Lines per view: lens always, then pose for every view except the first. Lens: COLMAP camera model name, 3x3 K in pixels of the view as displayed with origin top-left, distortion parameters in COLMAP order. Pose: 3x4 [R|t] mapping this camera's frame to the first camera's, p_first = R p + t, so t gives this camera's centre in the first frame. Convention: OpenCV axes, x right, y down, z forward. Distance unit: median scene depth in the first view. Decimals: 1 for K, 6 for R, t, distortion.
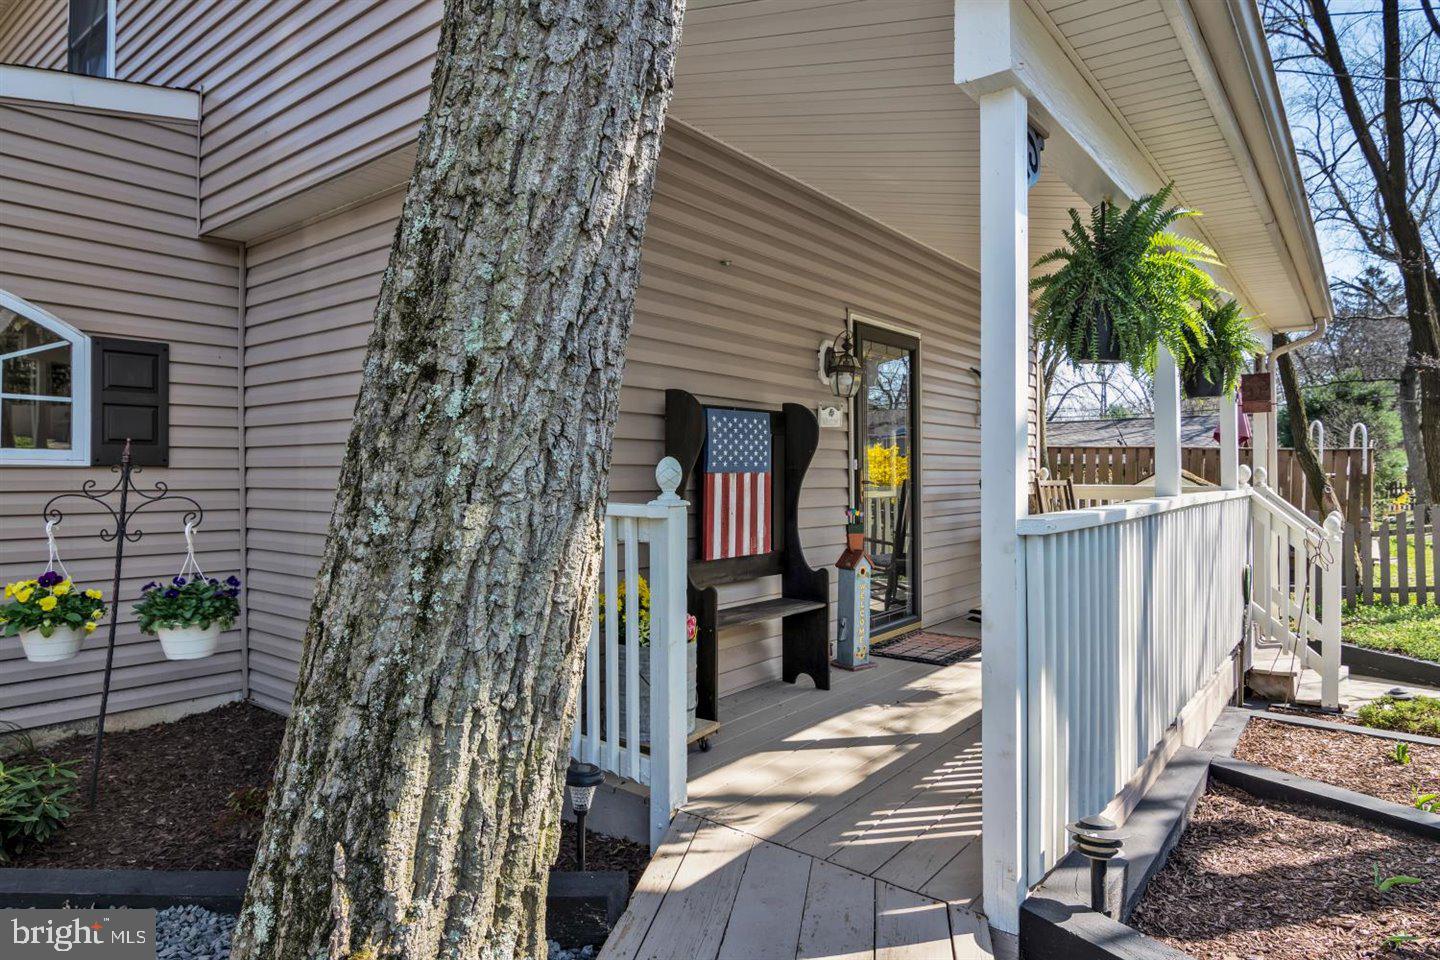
lens RADIAL K [[845.6, 0, 720.0], [0, 845.6, 484.5], [0, 0, 1]] dist [0.006466, -0.000914]
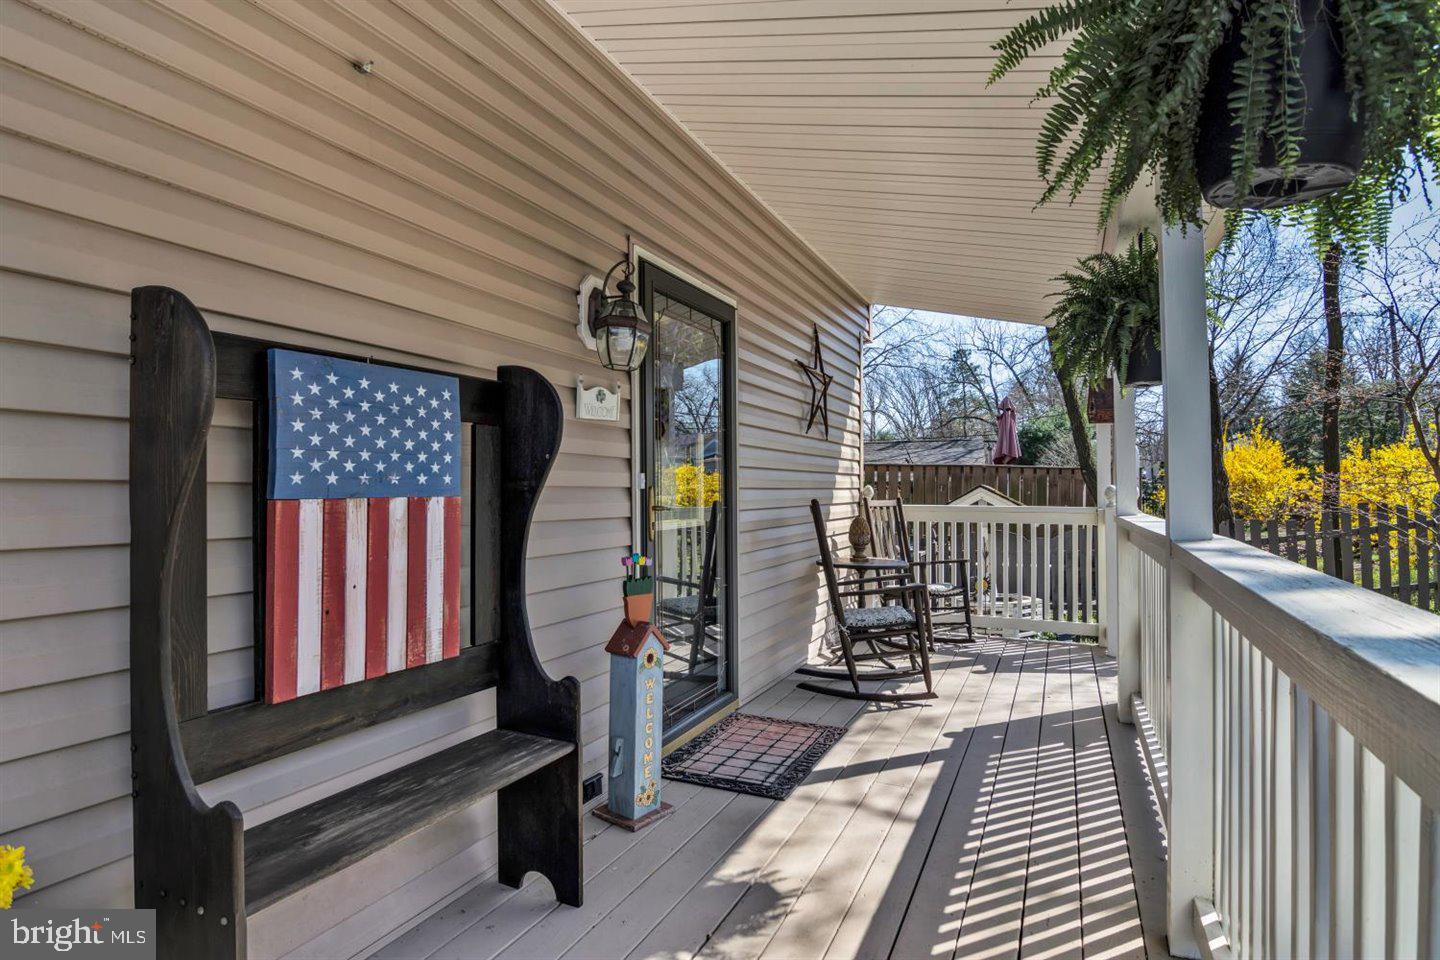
lens RADIAL K [[703.5, 0, 719.5], [0, 703.5, 486.6], [0, 0, 1]] dist [-0.005190, -0.011379]
pose [[0.974036, 0.002902, 0.226374, 0.101359], [0.000439, 0.999892, -0.014709, -0.012016], [-0.226392, 0.014426, 0.973929, 0.490954]]
